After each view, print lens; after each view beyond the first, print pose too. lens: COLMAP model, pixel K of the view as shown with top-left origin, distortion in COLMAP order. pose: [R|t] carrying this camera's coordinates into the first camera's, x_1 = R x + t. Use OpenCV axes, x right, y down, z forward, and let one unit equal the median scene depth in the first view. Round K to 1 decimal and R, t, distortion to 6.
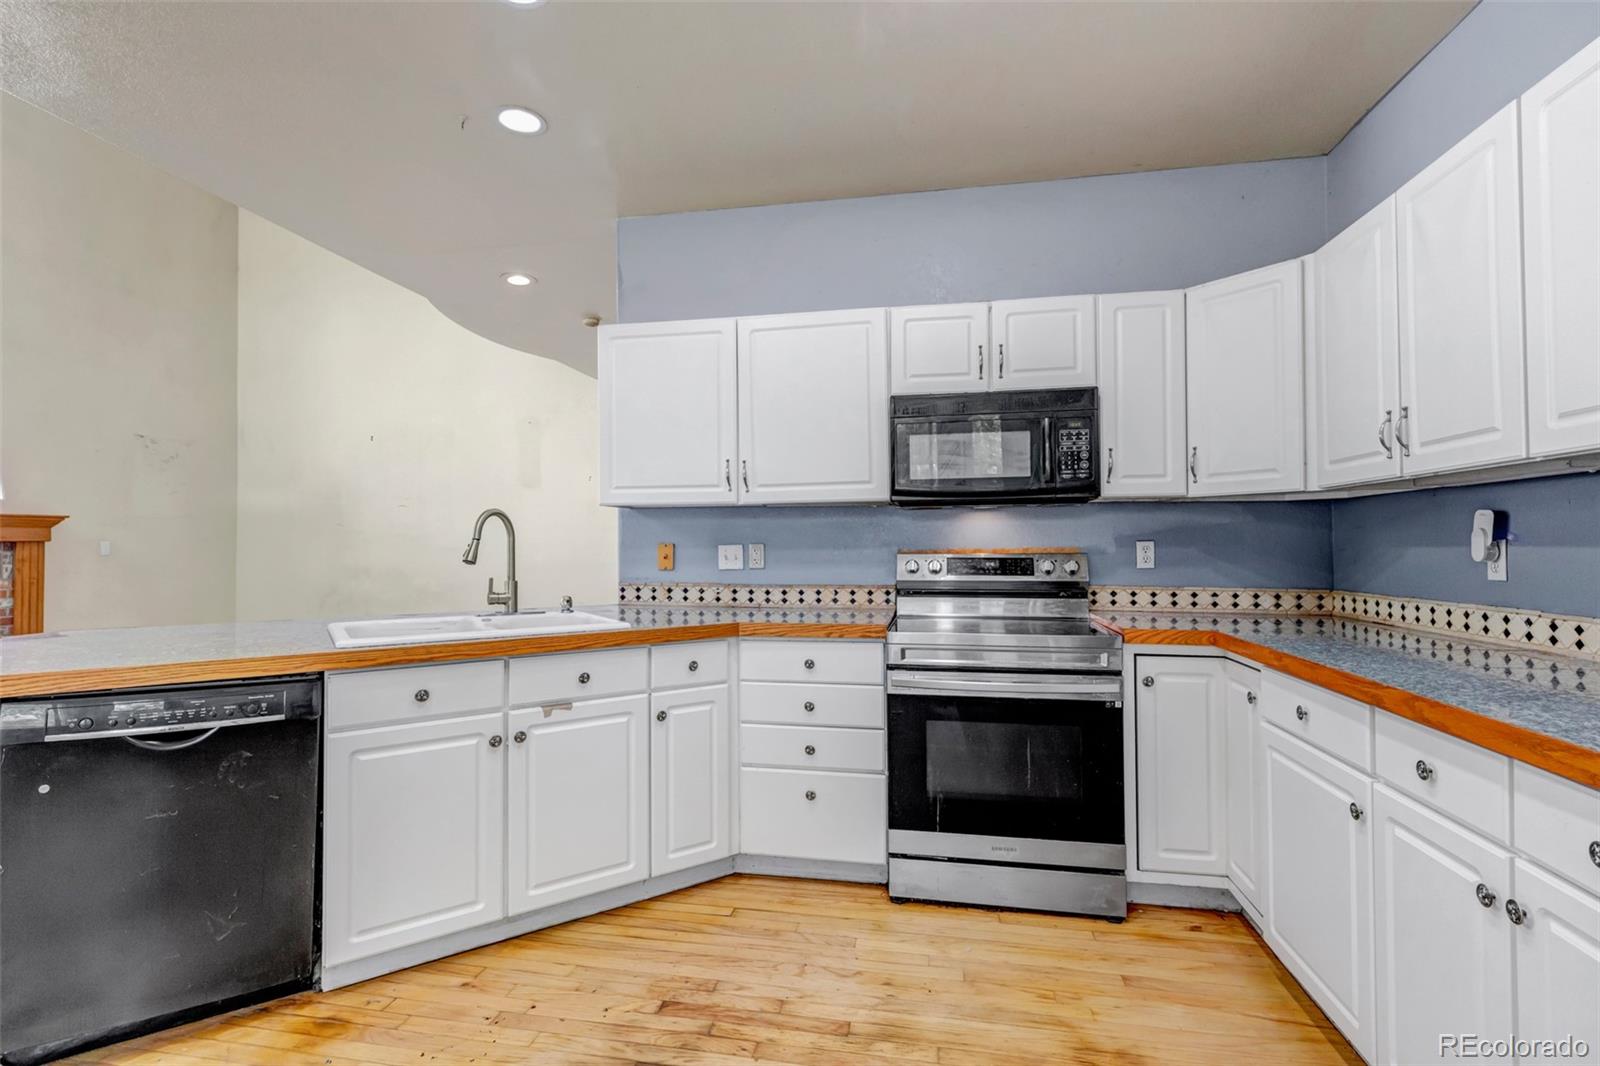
lens RADIAL K [[741.7, 0, 800.0], [0, 741.7, 533.0], [0, 0, 1]] dist [0.003666, 0.000063]
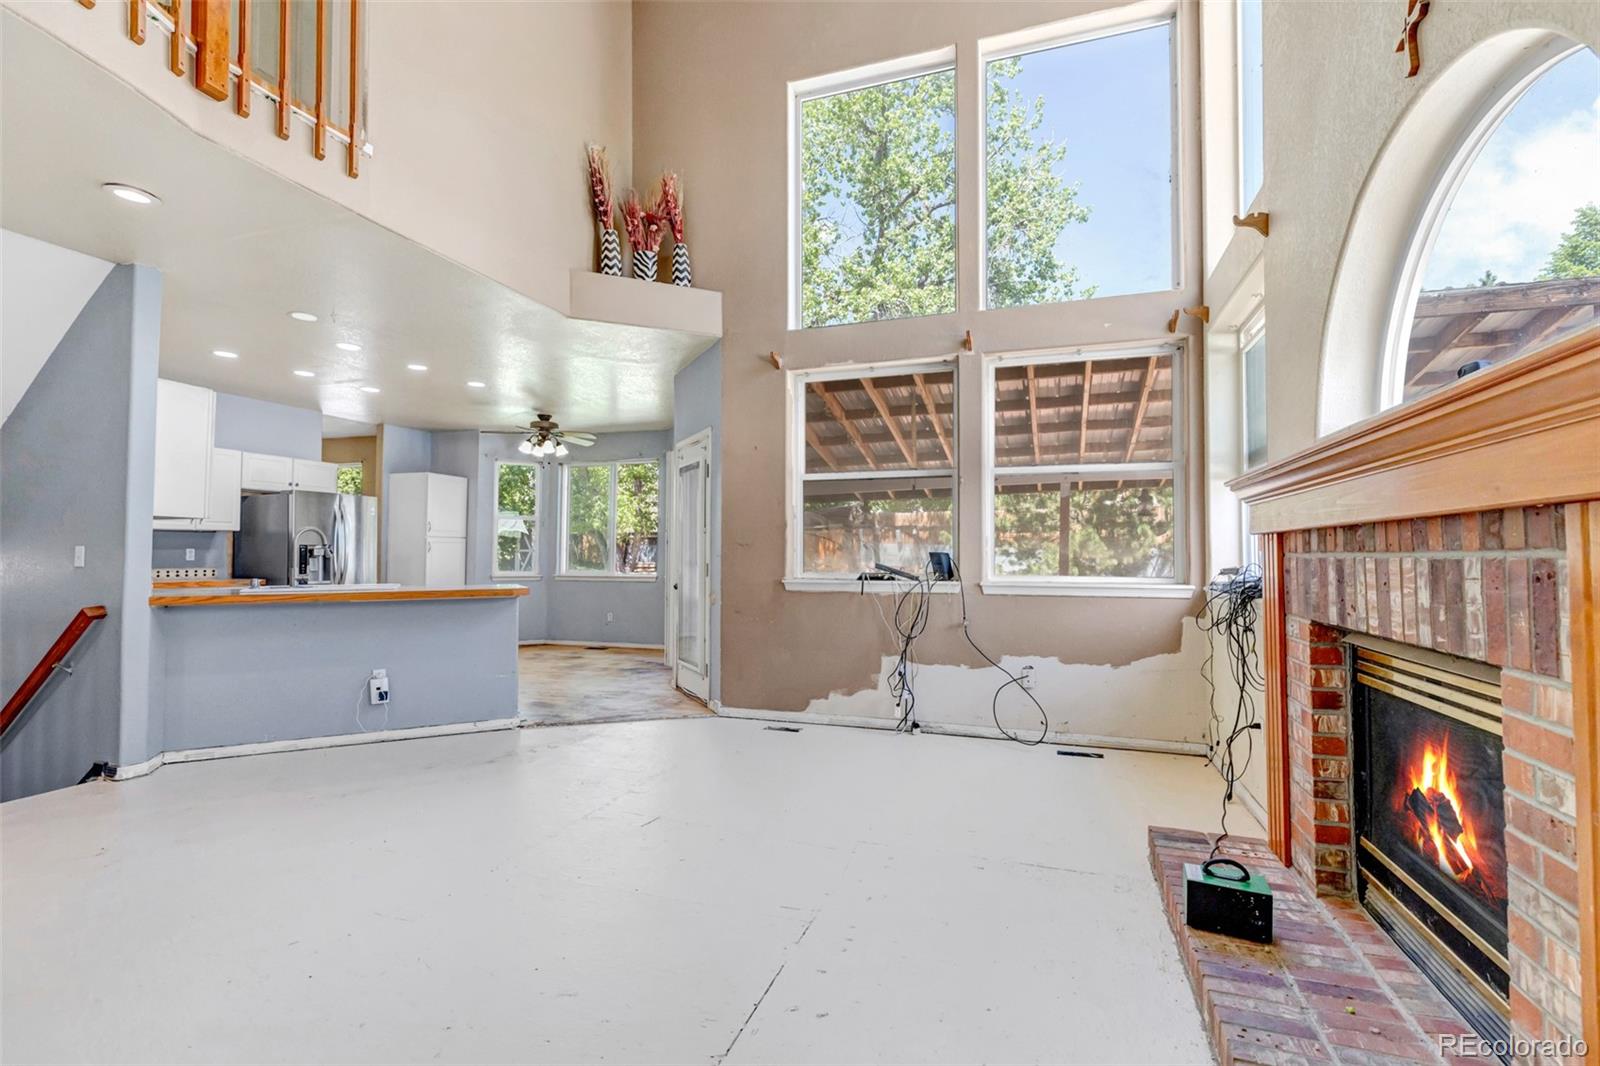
lens RADIAL K [[717.7, 0, 800.1], [0, 717.7, 538.1], [0, 0, 1]] dist [0.001185, 0.000128]
pose [[-0.990769, 0.007466, 0.135352, -1.816887], [0.002282, 0.999259, -0.038417, 0.066802], [-0.135539, -0.037754, -0.990052, 2.564490]]
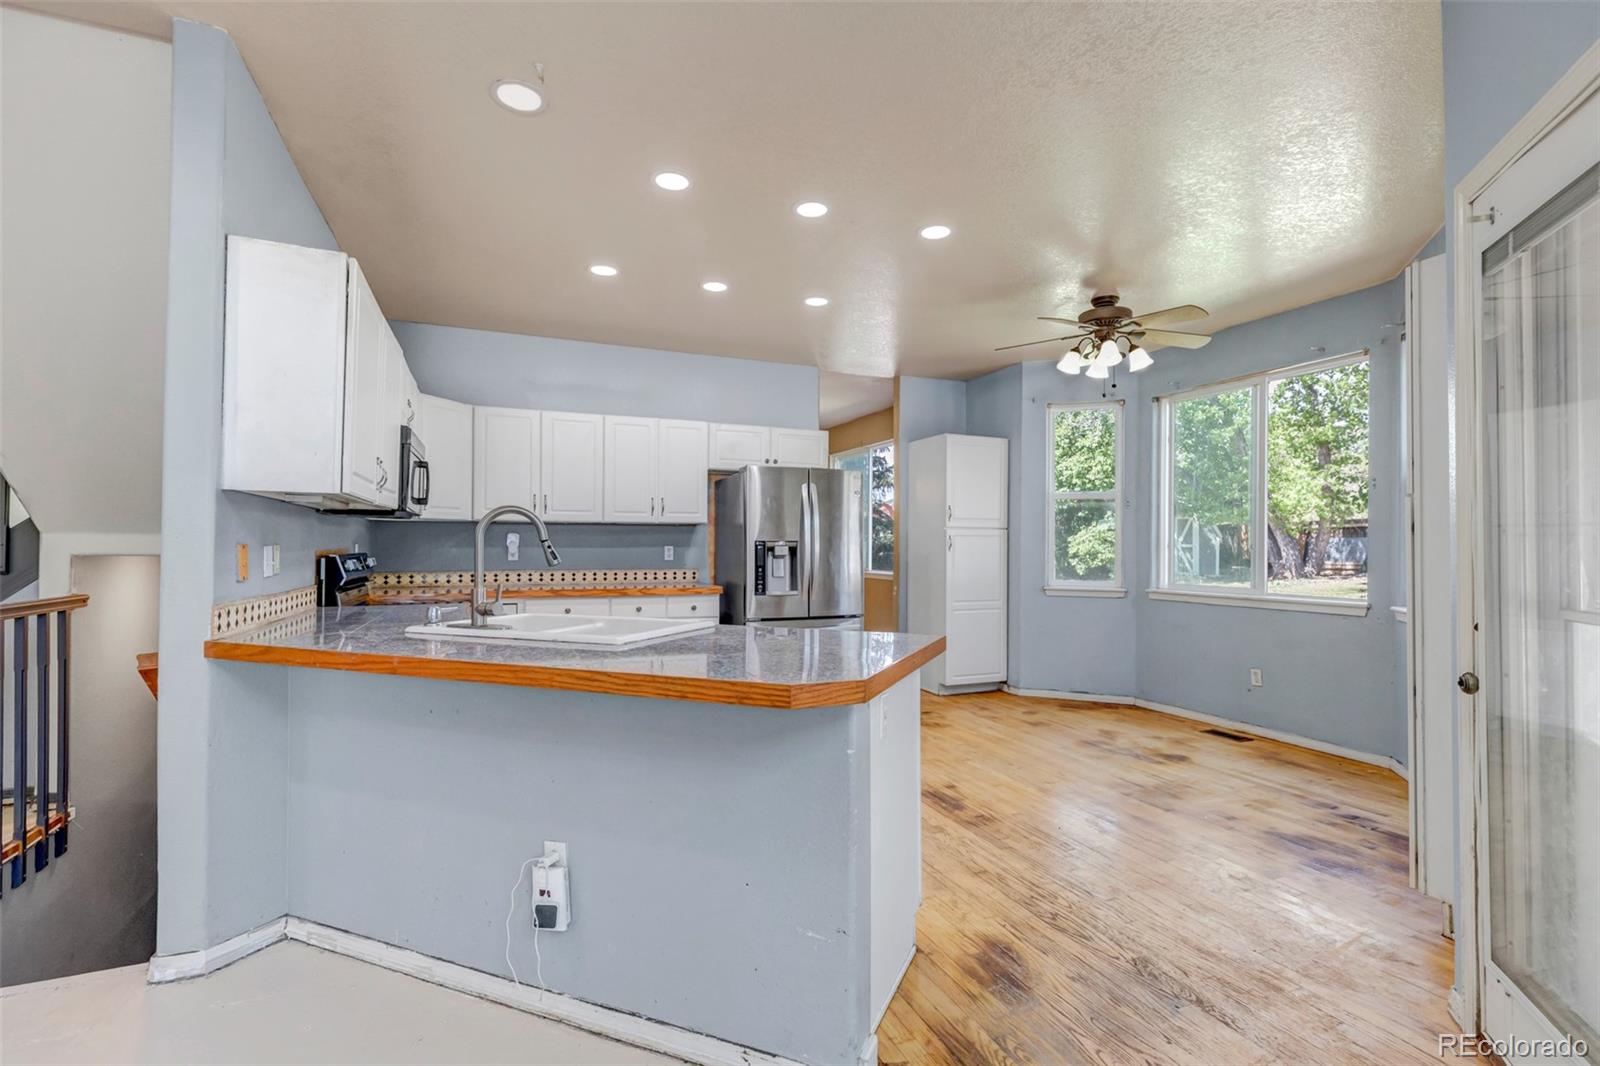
lens RADIAL K [[717.7, 0, 800.1], [0, 717.7, 538.1], [0, 0, 1]] dist [0.001185, 0.000128]
pose [[-0.547778, 0.012258, 0.836534, -1.316244], [-0.014221, 0.999612, -0.023960, 0.023677], [-0.836503, -0.025021, -0.547391, 1.181769]]
